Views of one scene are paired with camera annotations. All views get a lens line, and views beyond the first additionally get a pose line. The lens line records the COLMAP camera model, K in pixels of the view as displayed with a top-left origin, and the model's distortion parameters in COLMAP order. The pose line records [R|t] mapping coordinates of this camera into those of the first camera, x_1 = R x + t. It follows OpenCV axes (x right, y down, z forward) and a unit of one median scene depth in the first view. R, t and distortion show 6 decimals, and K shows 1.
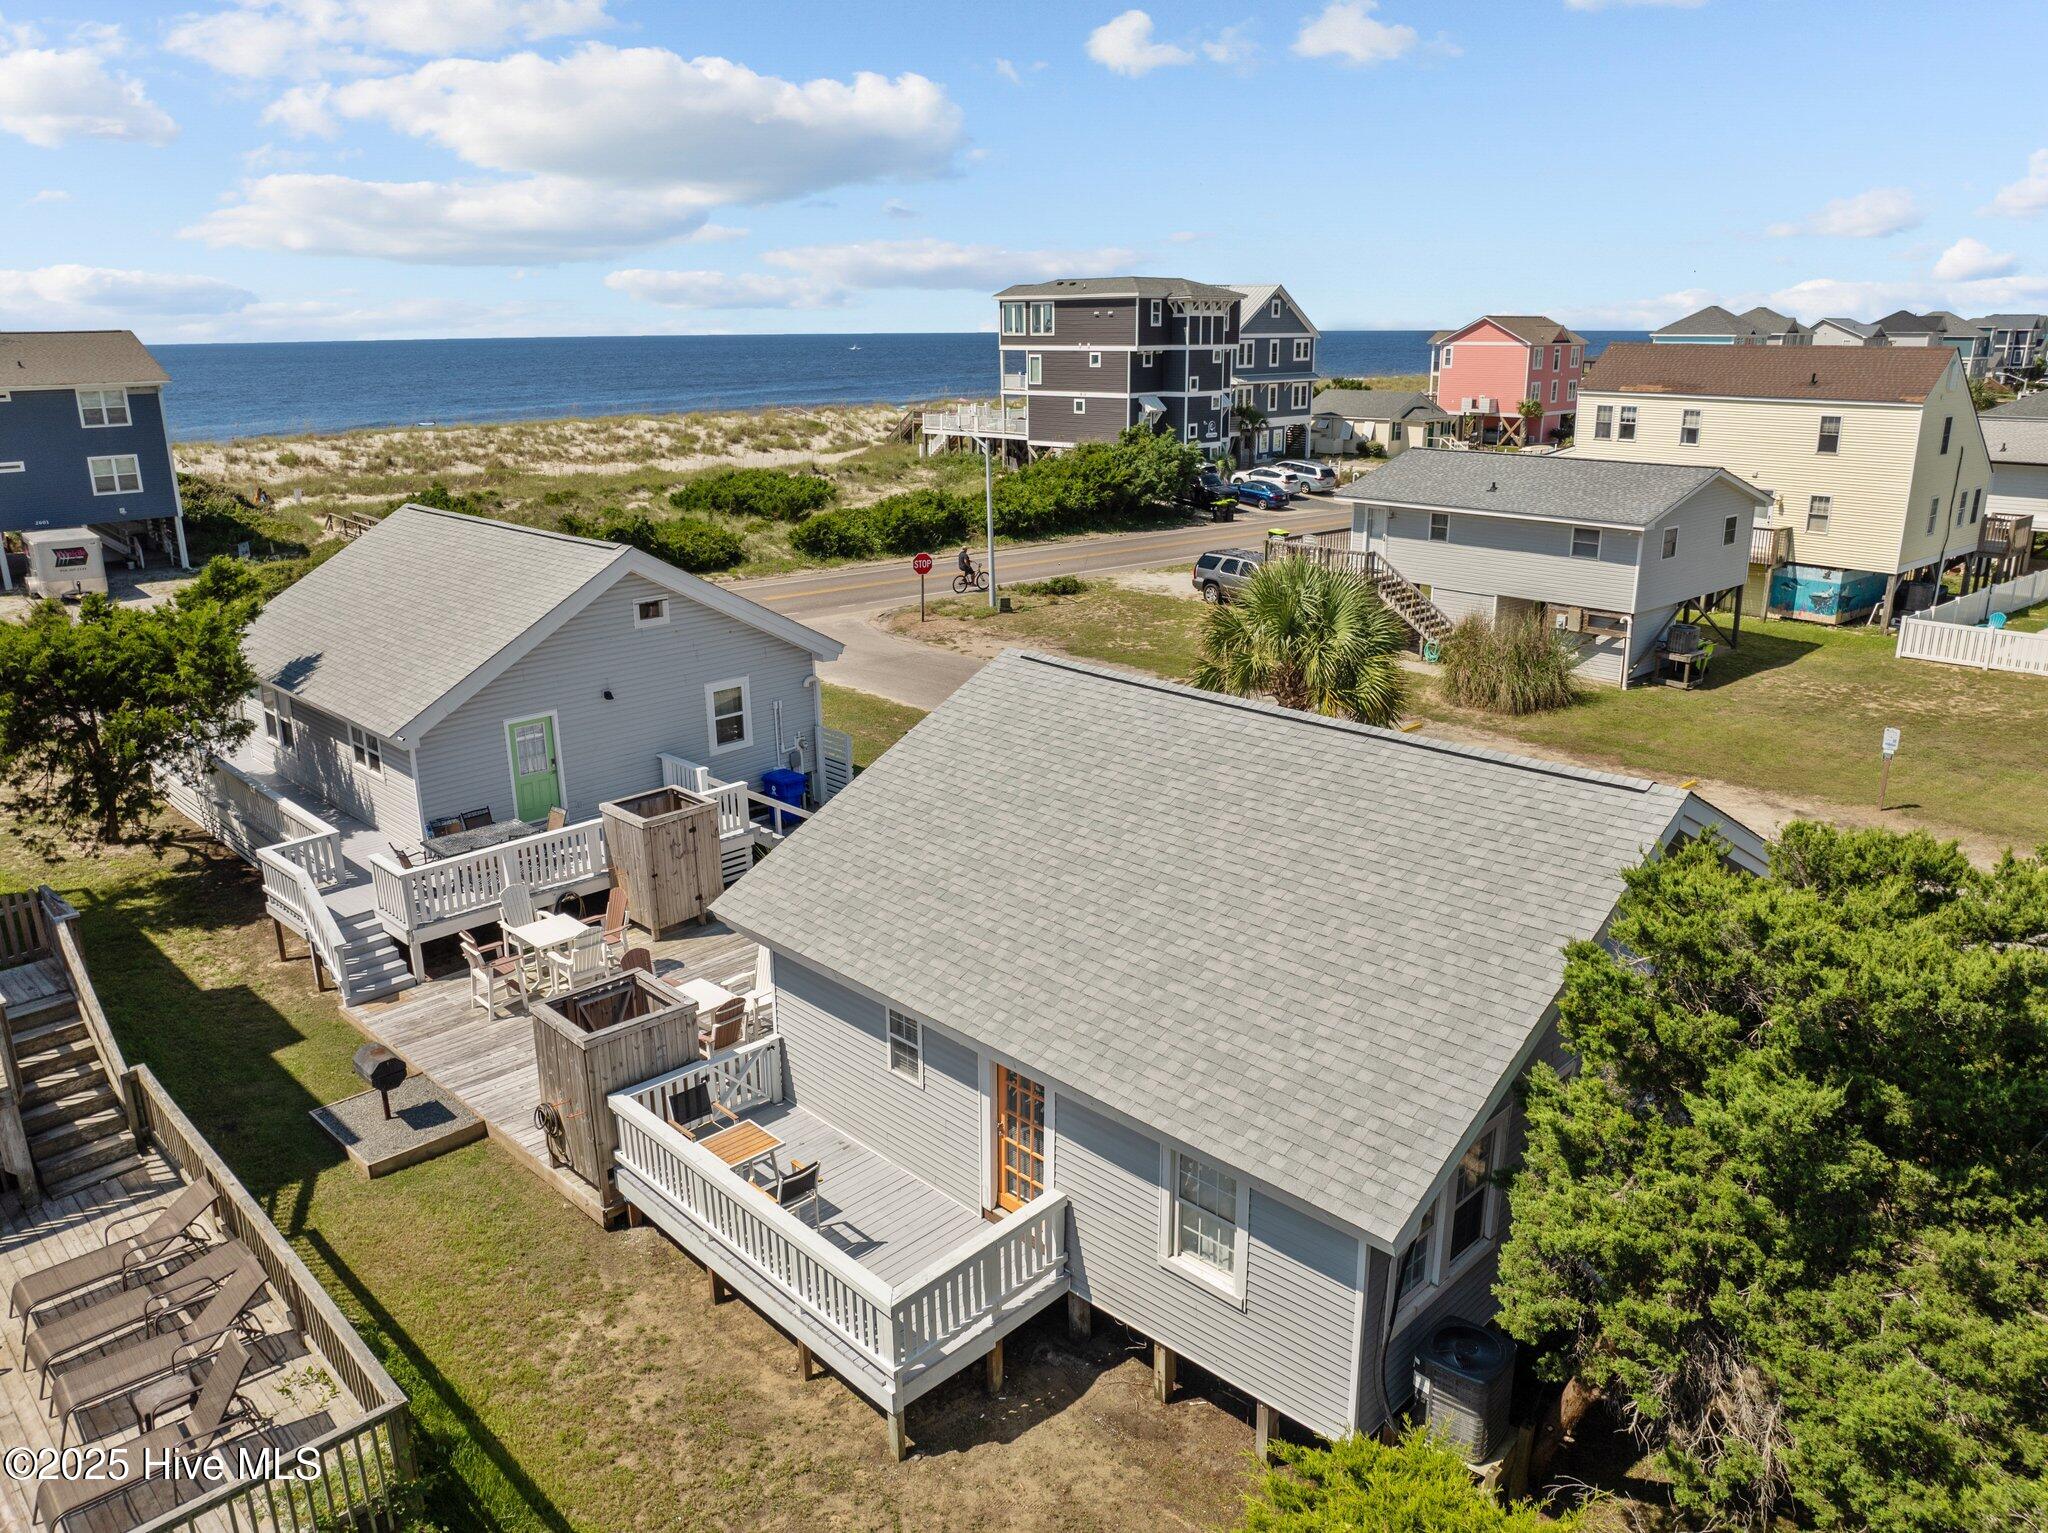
lens RADIAL K [[1432.8, 0, 1027.8], [0, 1432.8, 782.2], [0, 0, 1]] dist [-0.041737, 0.003099]
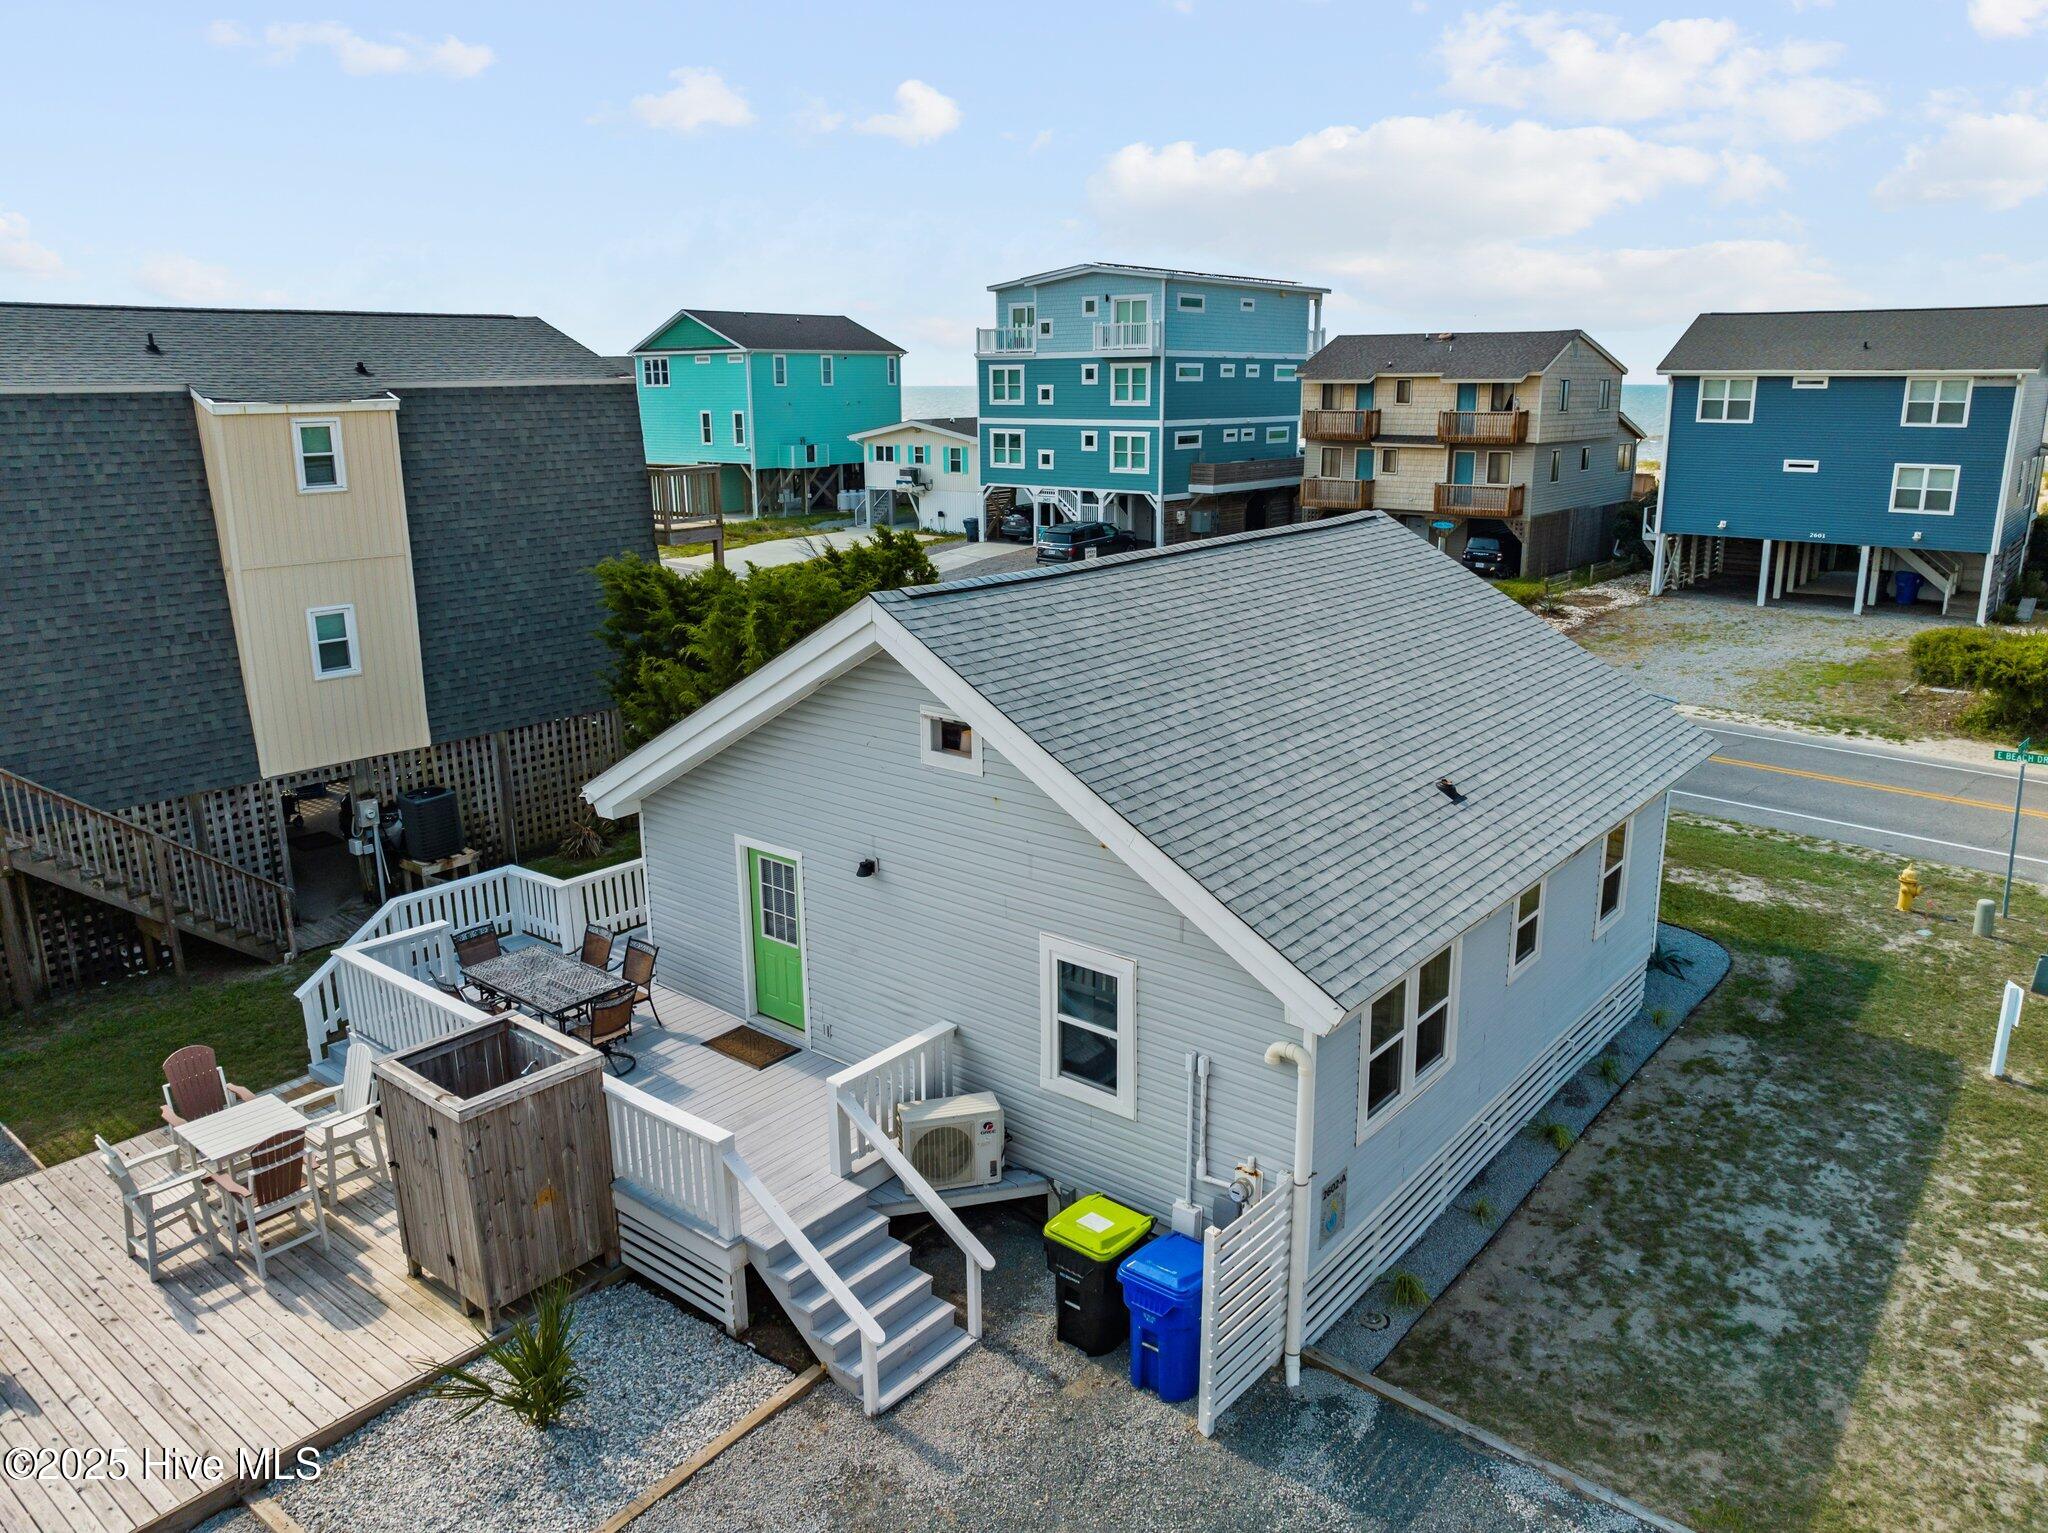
lens RADIAL K [[1457.6, 0, 1040.6], [0, 1457.6, 723.6], [0, 0, 1]] dist [-0.037940, 0.001886]
pose [[0.094698, 0.232942, -0.967869, 0.212358], [-0.296428, 0.934734, 0.195964, -0.230754], [0.950349, 0.268346, 0.157568, 0.952625]]
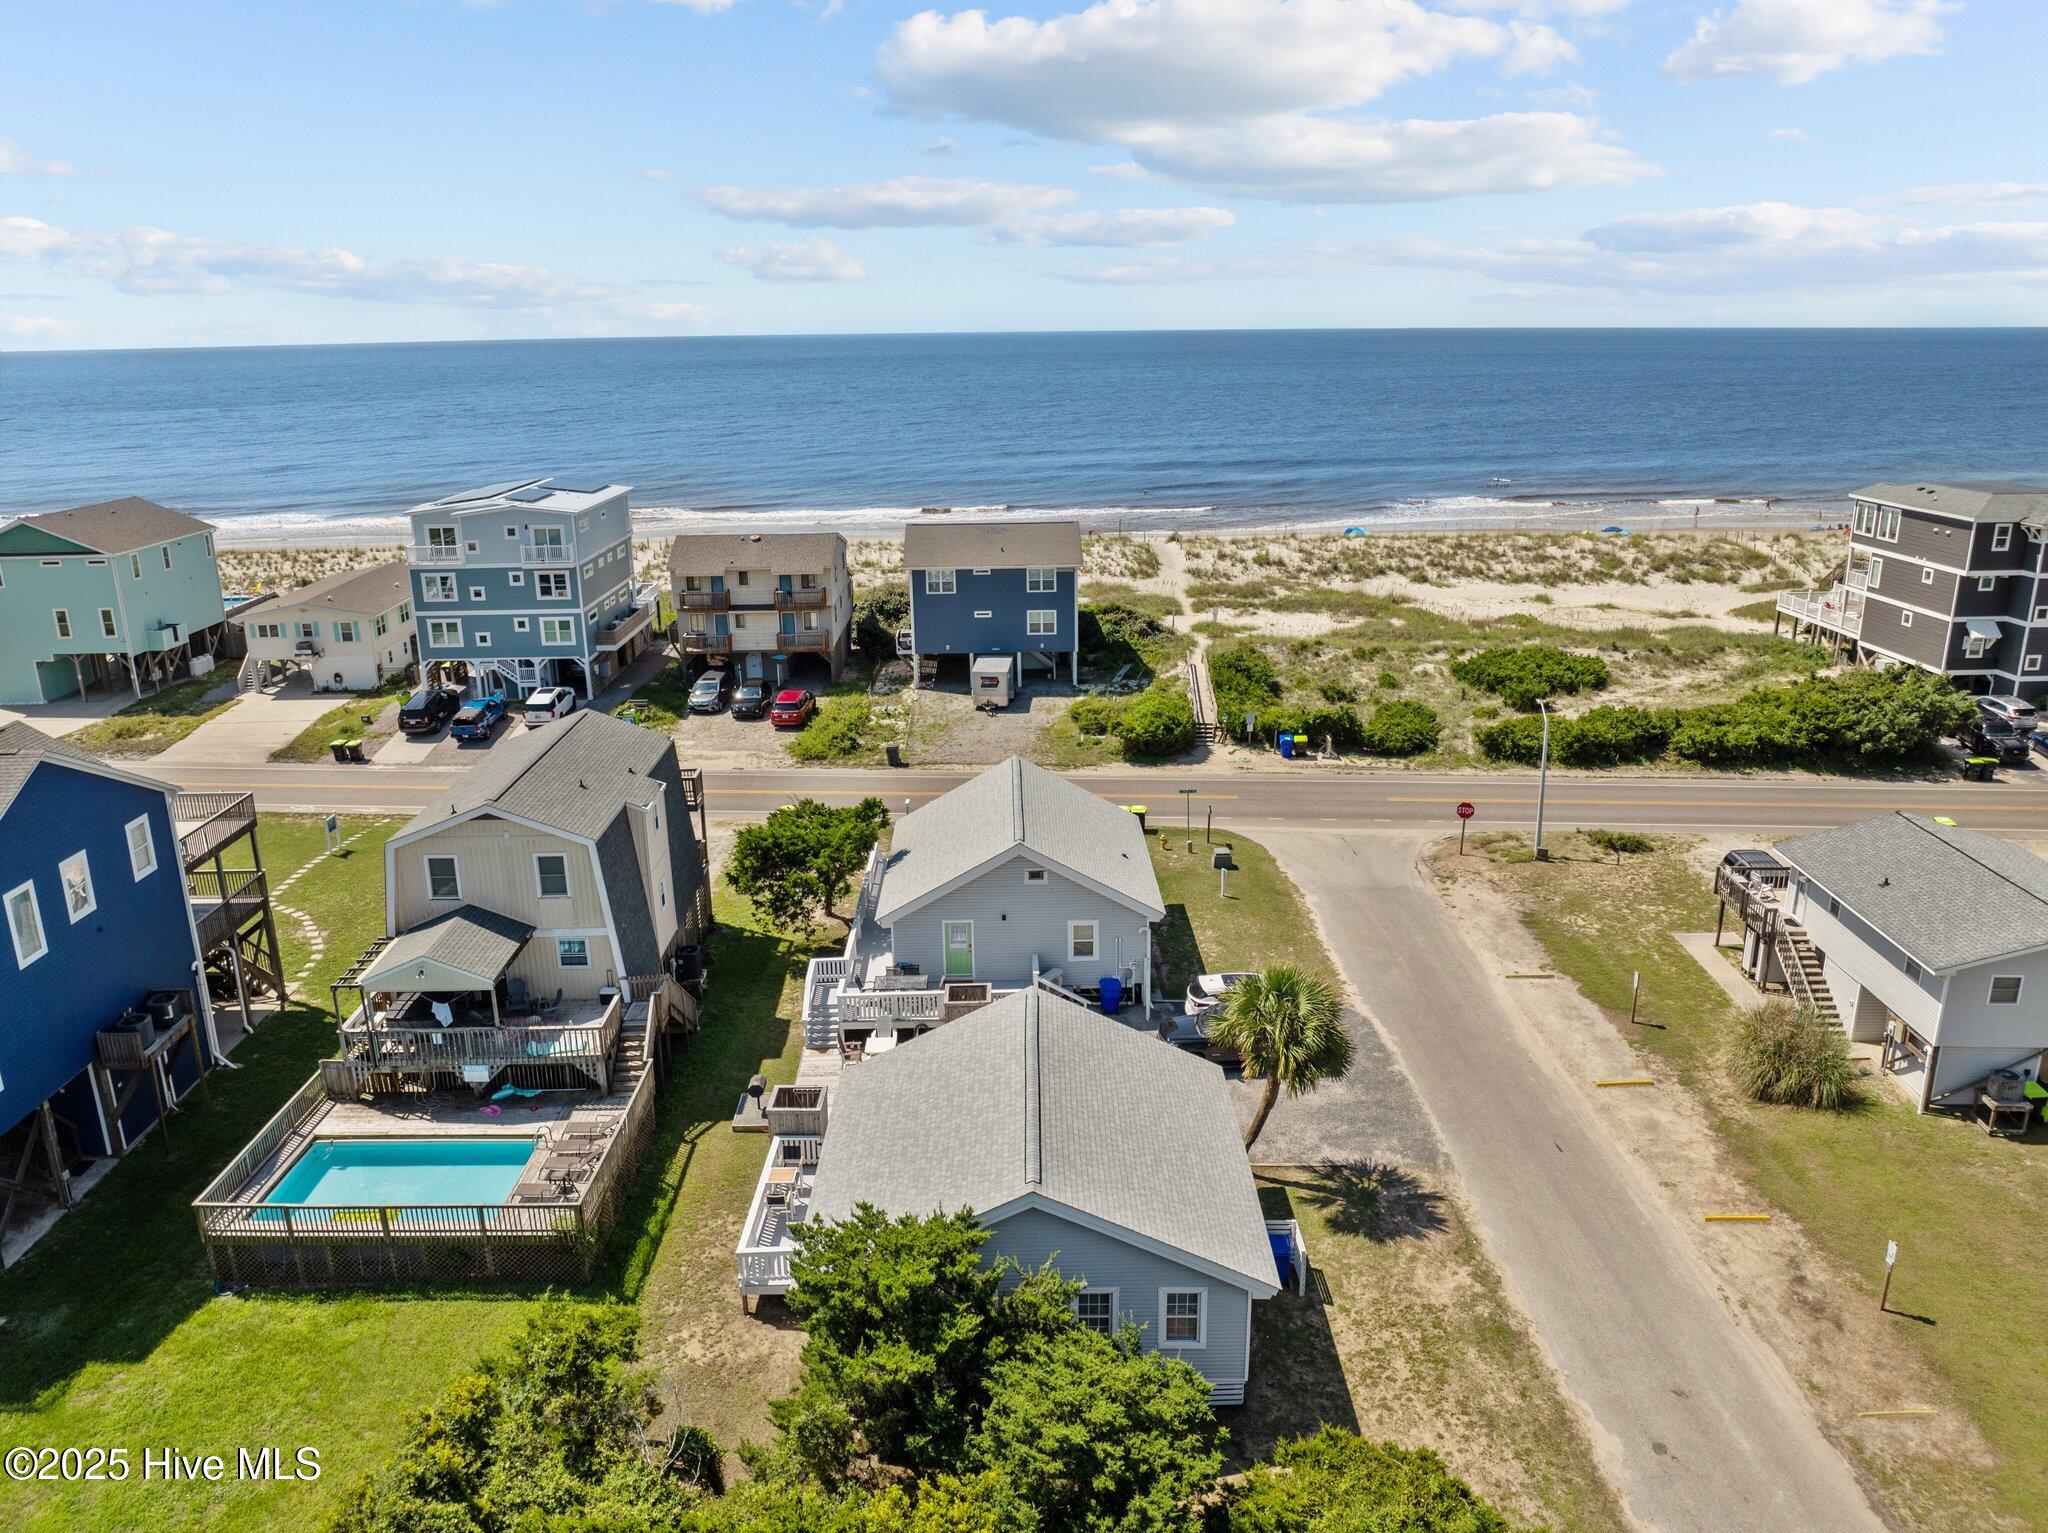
lens RADIAL K [[1435.9, 0, 1035.1], [0, 1435.9, 755.7], [0, 0, 1]] dist [-0.042041, 0.006259]
pose [[0.719088, 0.194975, -0.667006, 0.877321], [-0.202900, 0.976917, 0.066823, -0.381490], [0.664638, 0.087284, 0.742049, -0.313348]]
